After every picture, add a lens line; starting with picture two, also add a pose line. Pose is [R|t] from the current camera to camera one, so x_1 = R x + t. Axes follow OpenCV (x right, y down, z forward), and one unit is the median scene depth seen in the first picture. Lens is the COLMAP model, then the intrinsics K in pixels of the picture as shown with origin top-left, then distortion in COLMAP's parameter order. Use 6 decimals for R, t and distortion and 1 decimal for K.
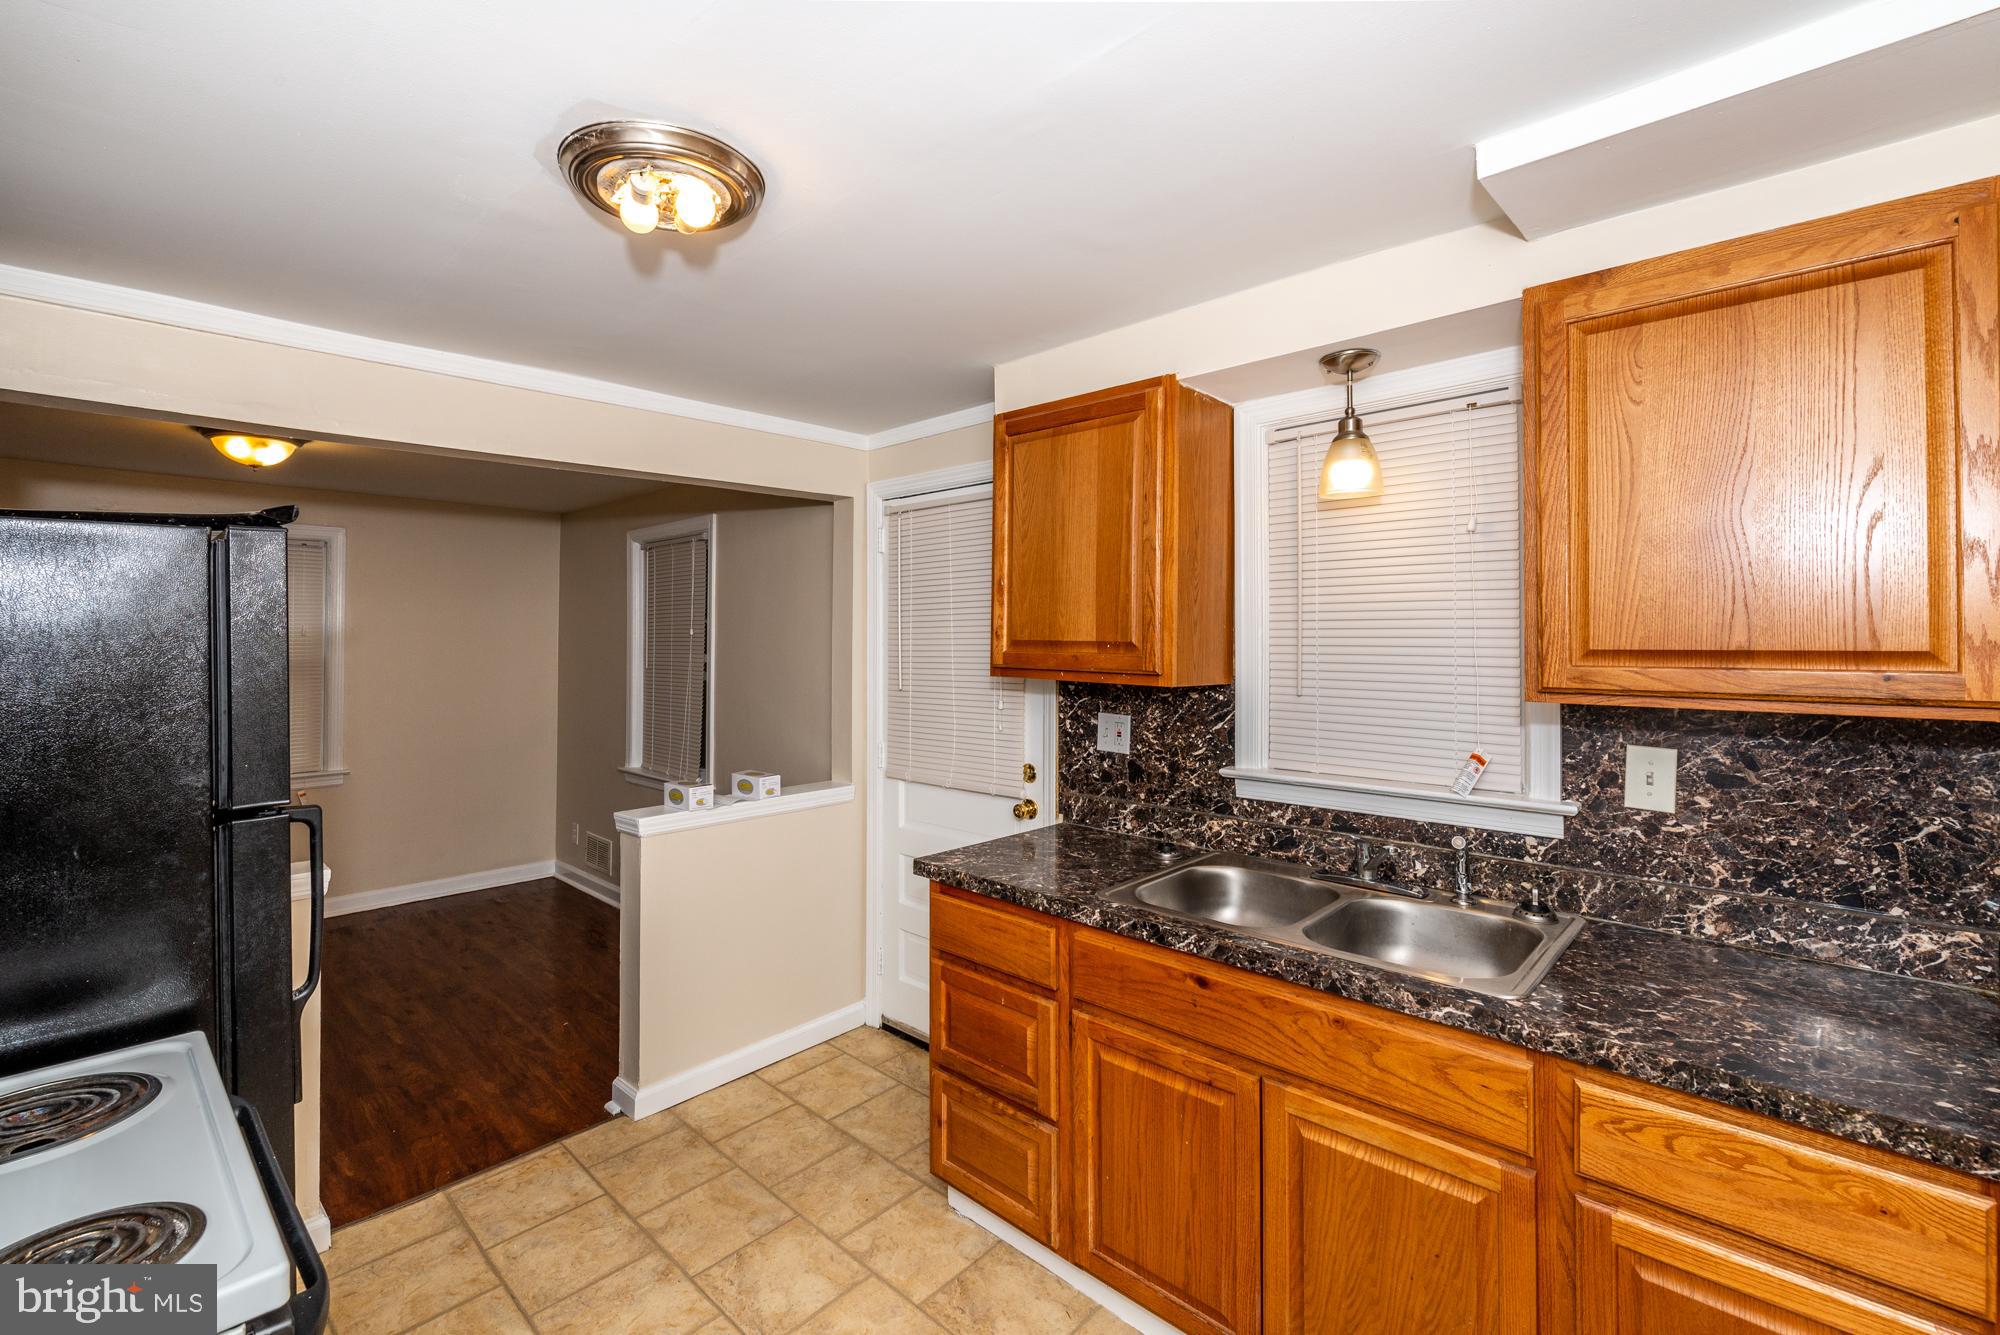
lens RADIAL K [[874.9, 0, 996.9], [0, 874.9, 640.0], [0, 0, 1]] dist [0.001255, 0.000080]
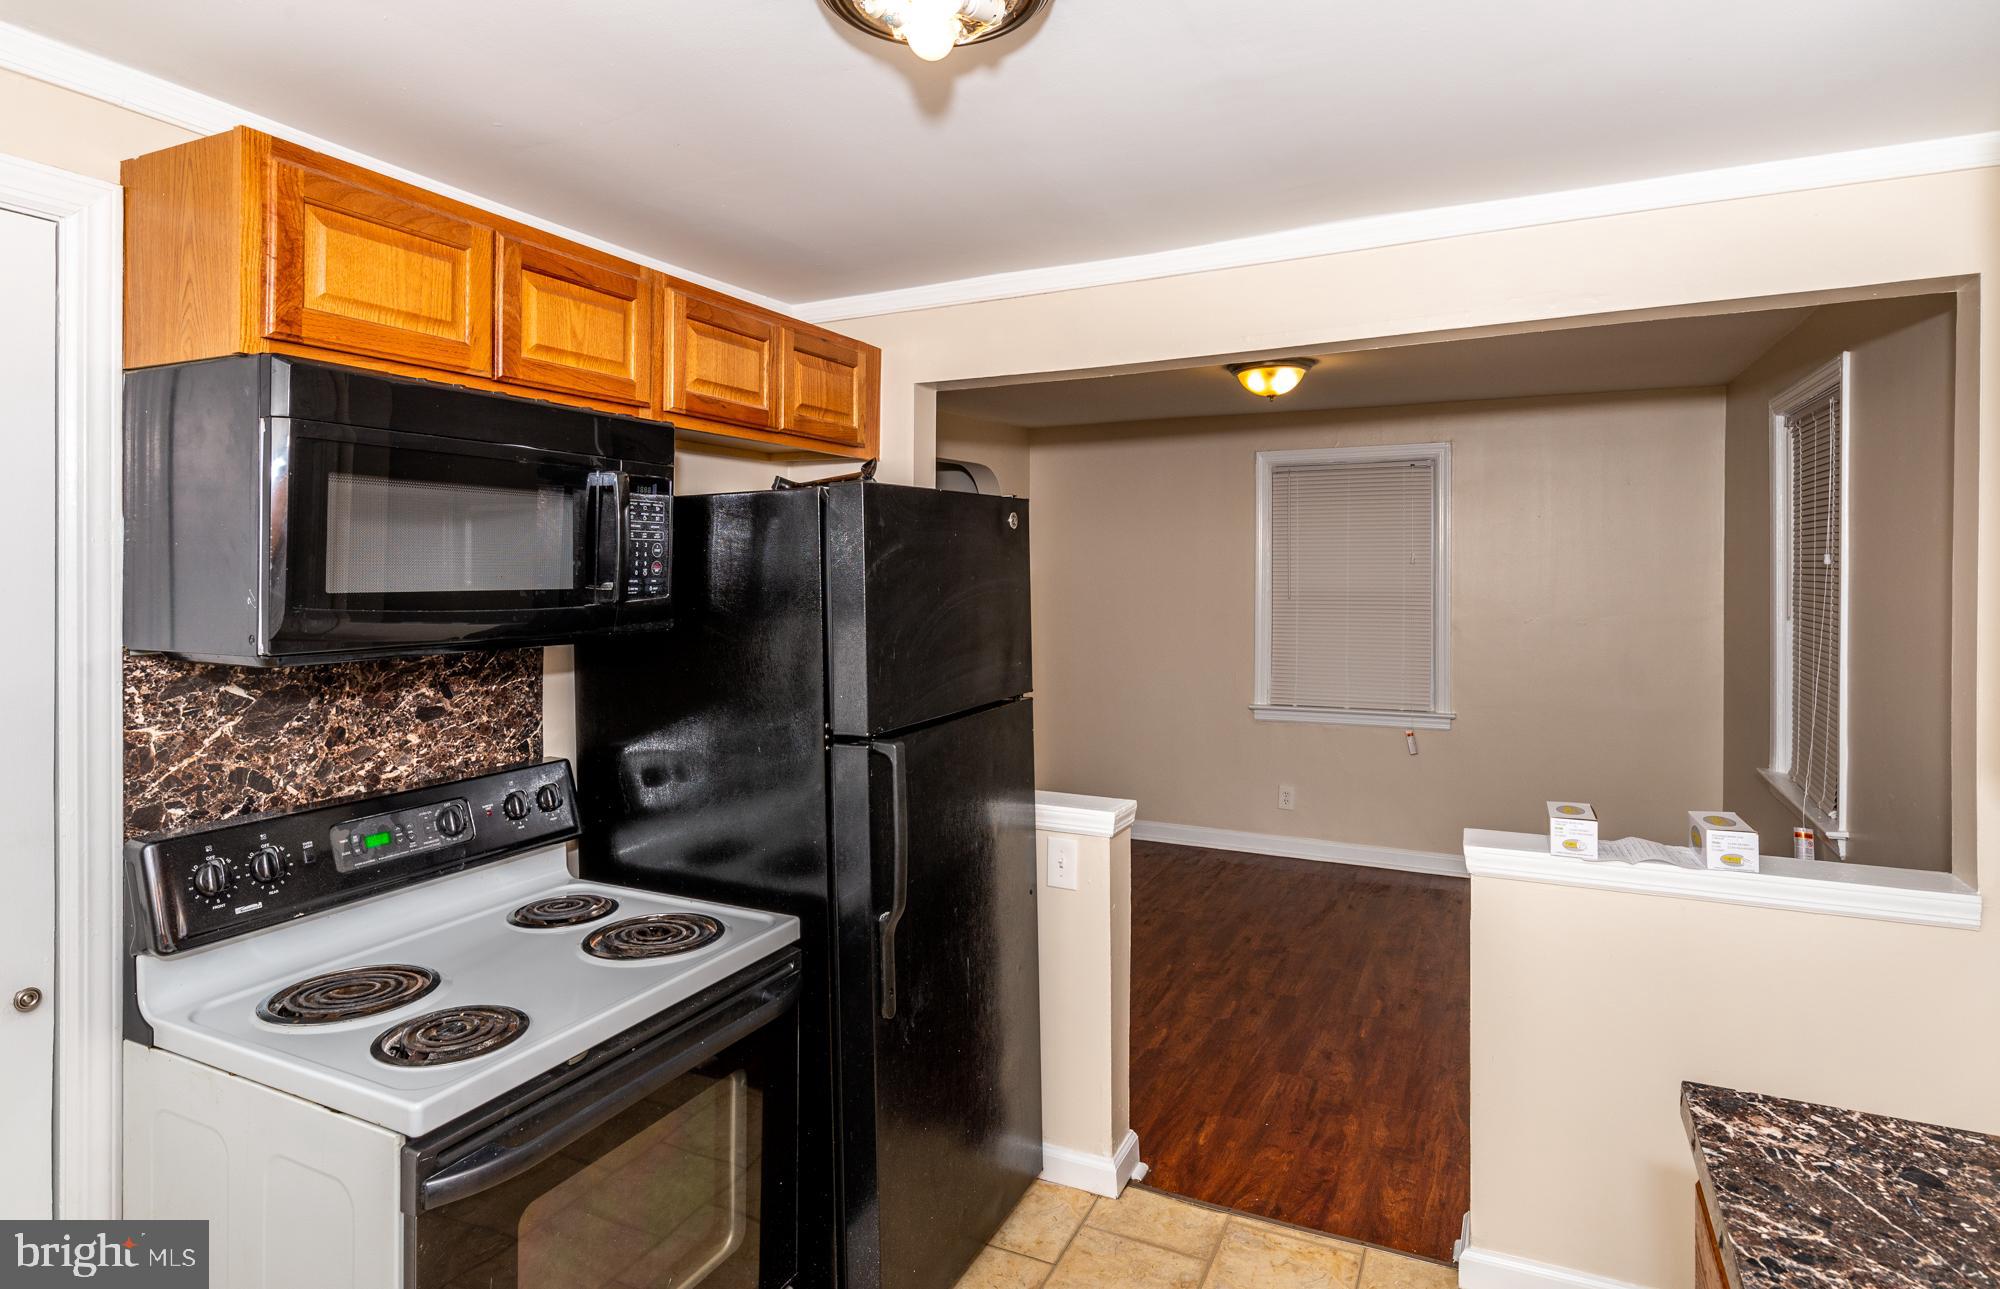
lens RADIAL K [[1065.4, 0, 994.6], [0, 1065.4, 557.0], [0, 0, 1]] dist [0.000345, -0.000291]
pose [[0.293132, -0.002123, -0.956070, 0.293175], [-0.002088, 0.999994, -0.002860, -0.014705], [0.956070, 0.002834, 0.293126, 0.451556]]
